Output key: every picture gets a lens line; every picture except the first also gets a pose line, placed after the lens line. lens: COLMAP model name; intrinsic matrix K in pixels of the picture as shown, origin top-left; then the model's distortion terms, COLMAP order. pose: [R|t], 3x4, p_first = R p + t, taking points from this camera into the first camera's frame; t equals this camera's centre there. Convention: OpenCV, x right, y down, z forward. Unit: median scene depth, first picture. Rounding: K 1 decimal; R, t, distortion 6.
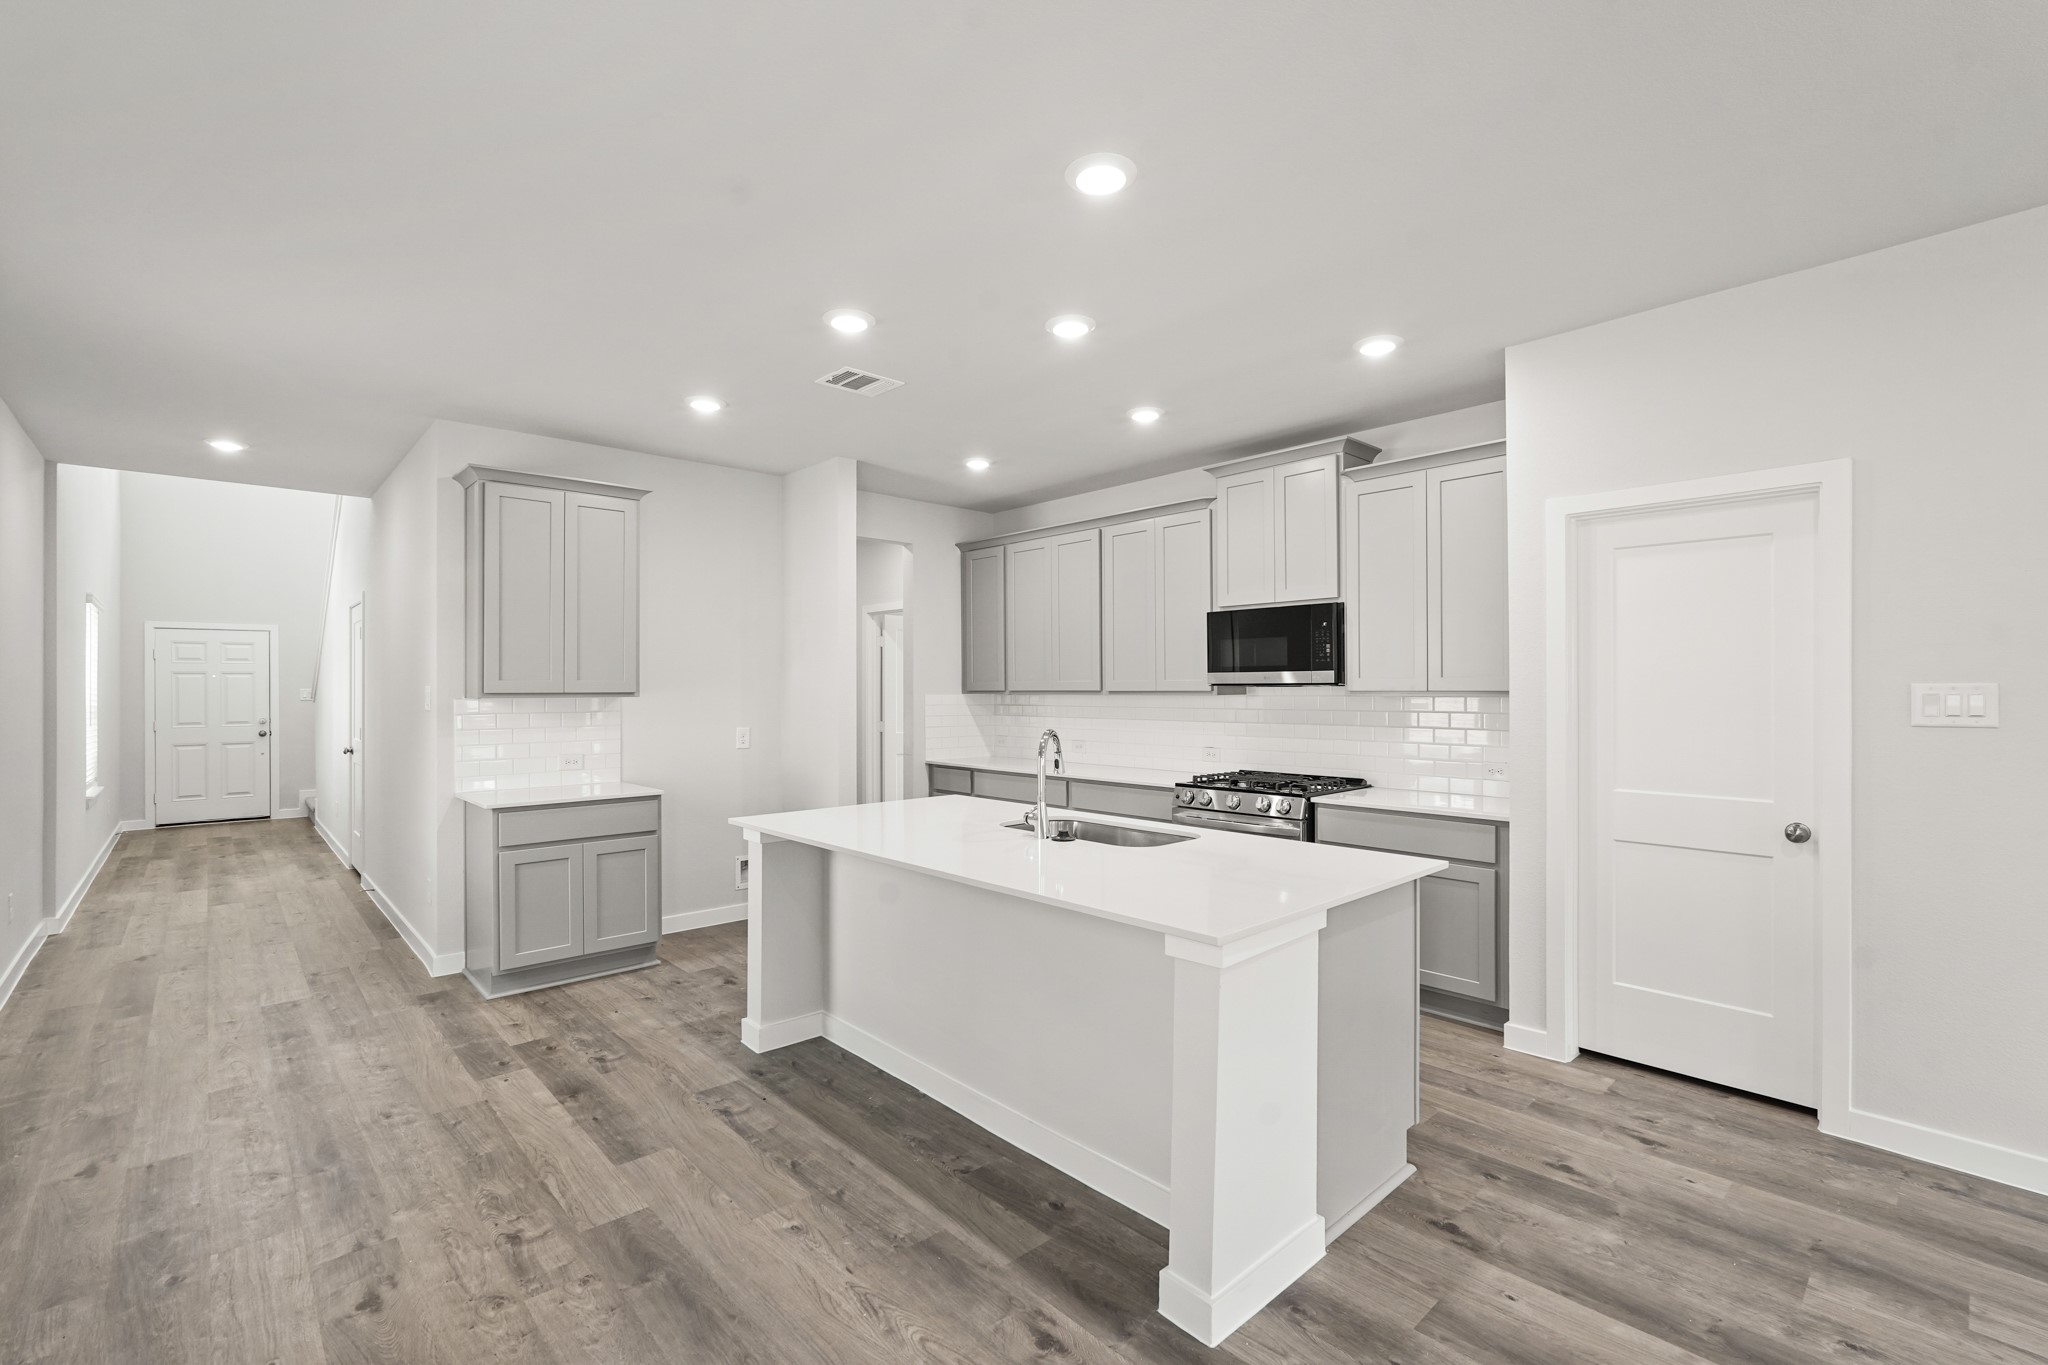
lens RADIAL K [[900.5, 0, 1024.0], [0, 900.5, 682.5], [0, 0, 1]] dist [-0.018828, 0.008270]
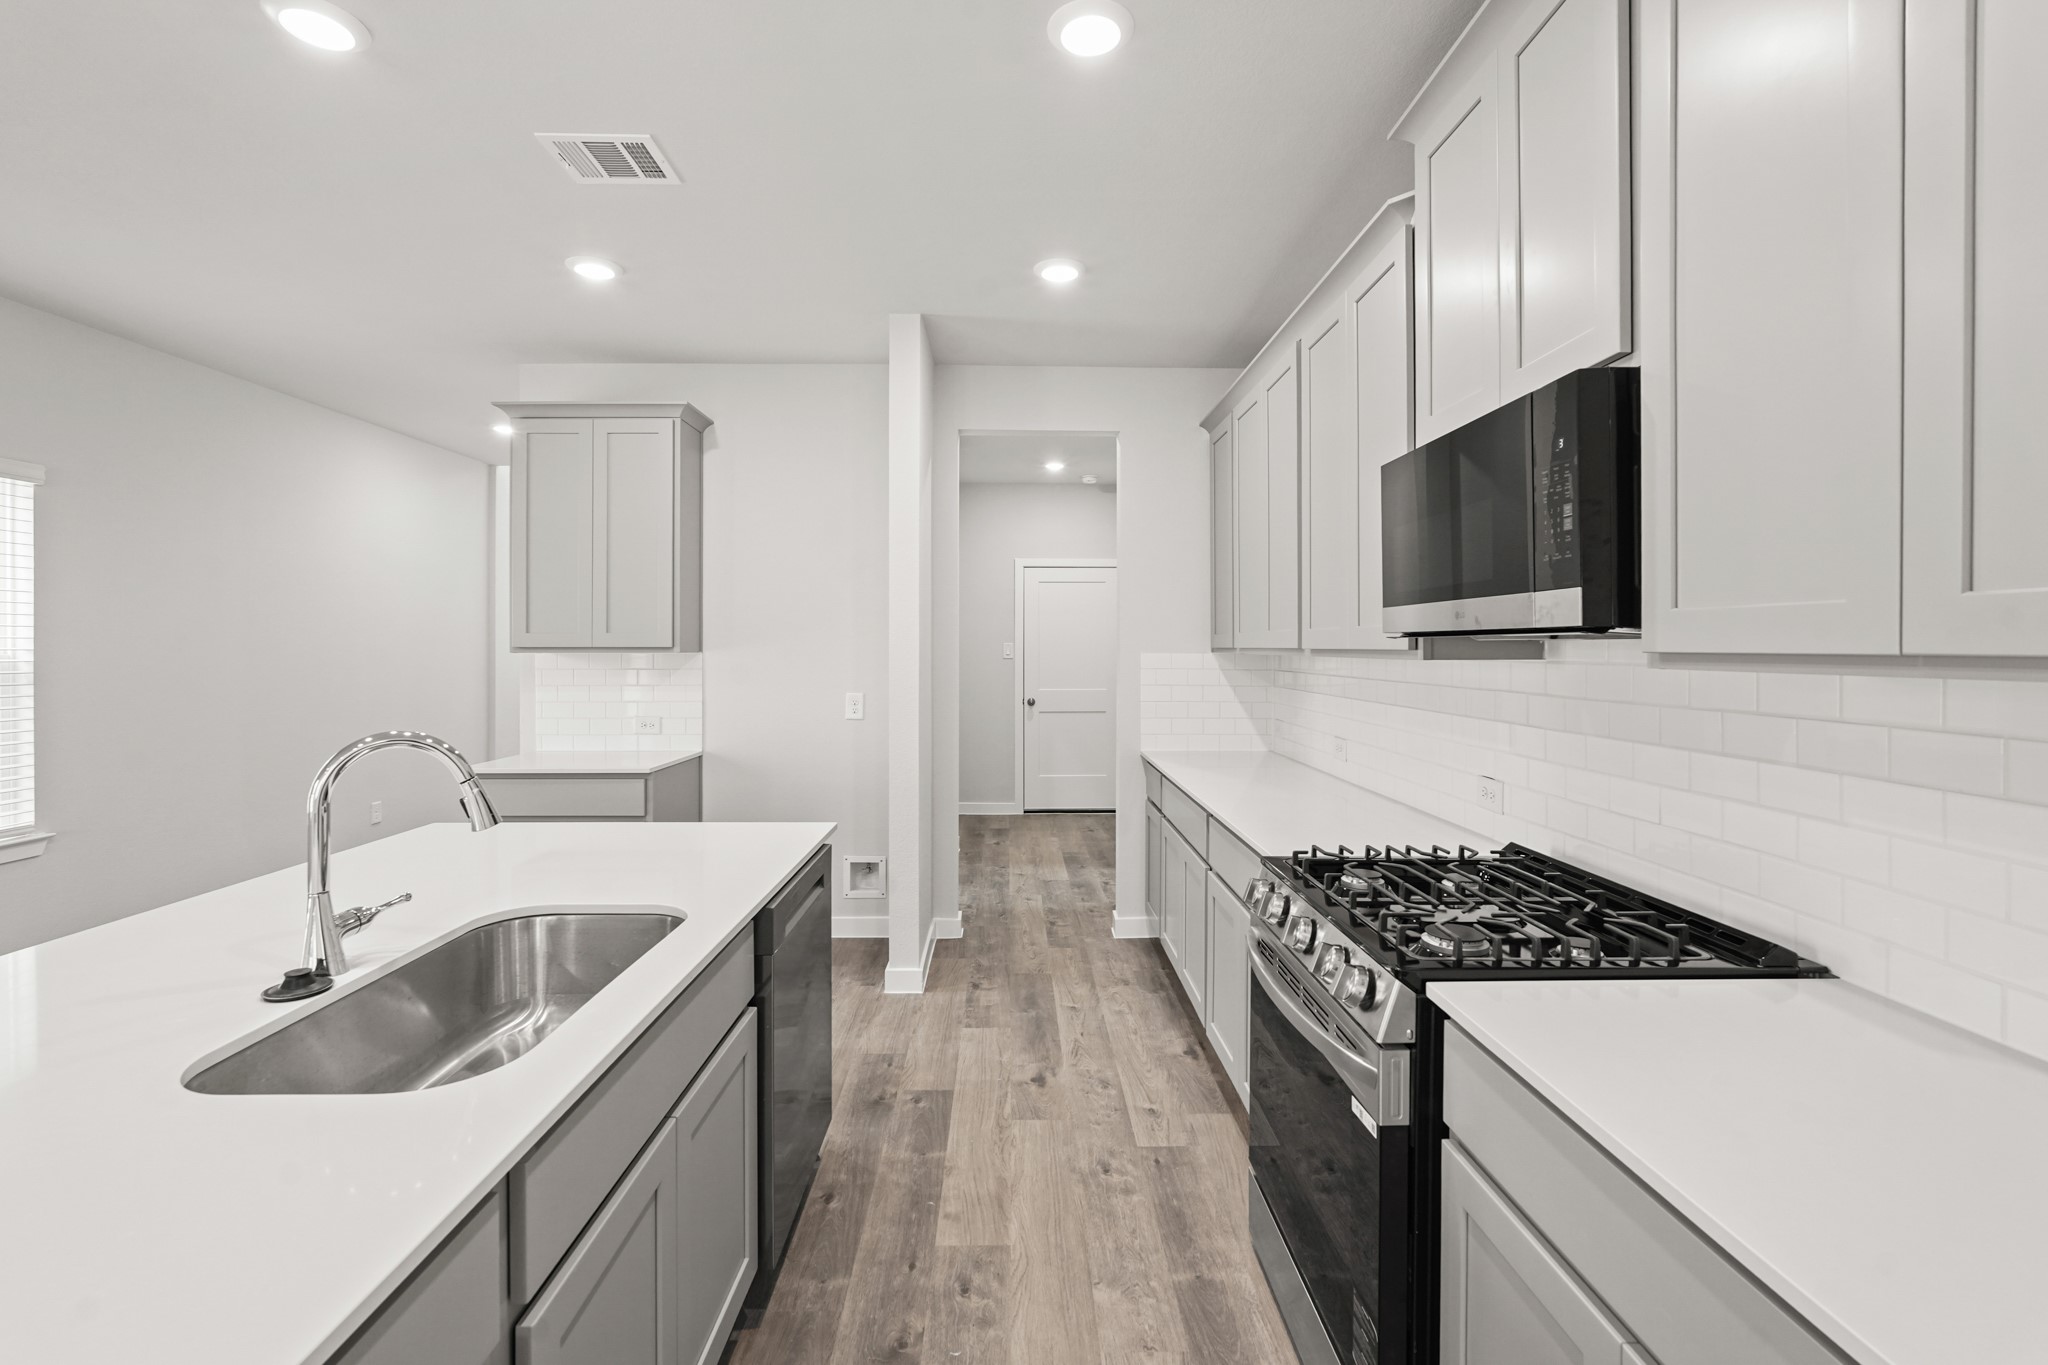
lens RADIAL K [[919.3, 0, 1035.4], [0, 919.3, 650.1], [0, 0, 1]] dist [-0.012028, 0.000091]
pose [[0.750993, 0.006652, -0.660276, 0.628102], [0.001538, 0.999929, 0.011824, 0.007058], [0.660308, -0.009895, 0.750930, 0.974494]]
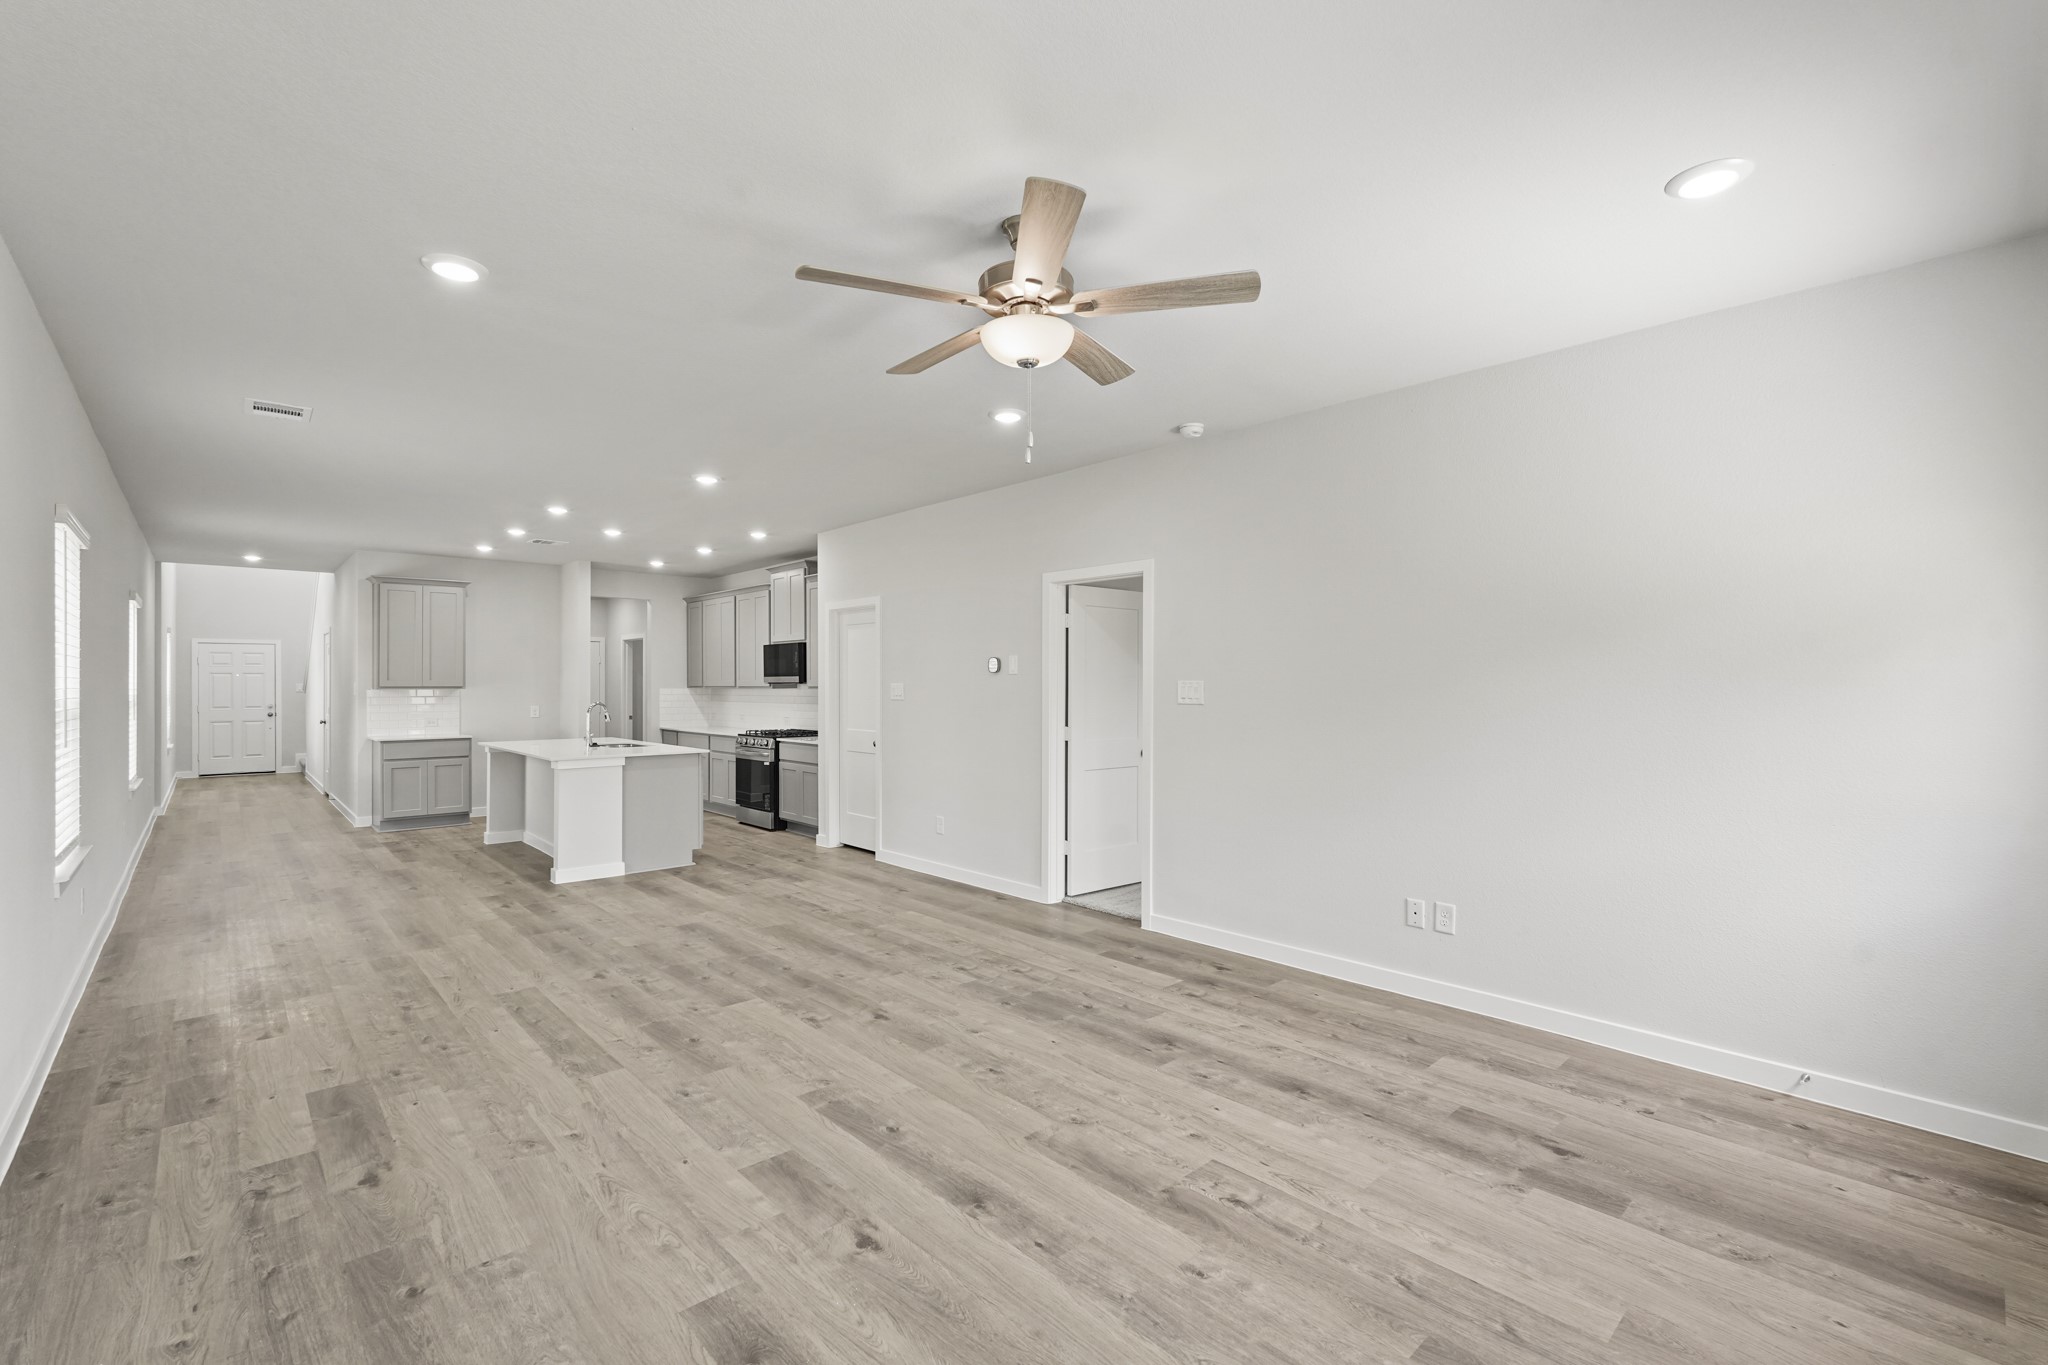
lens RADIAL K [[913.4, 0, 1024.0], [0, 913.4, 682.5], [0, 0, 1]] dist [-0.003073, 0.000564]
pose [[0.999894, 0.001805, -0.014440, 1.340811], [-0.001753, 0.999992, 0.003607, -0.011353], [0.014446, -0.003581, 0.999889, -1.583912]]
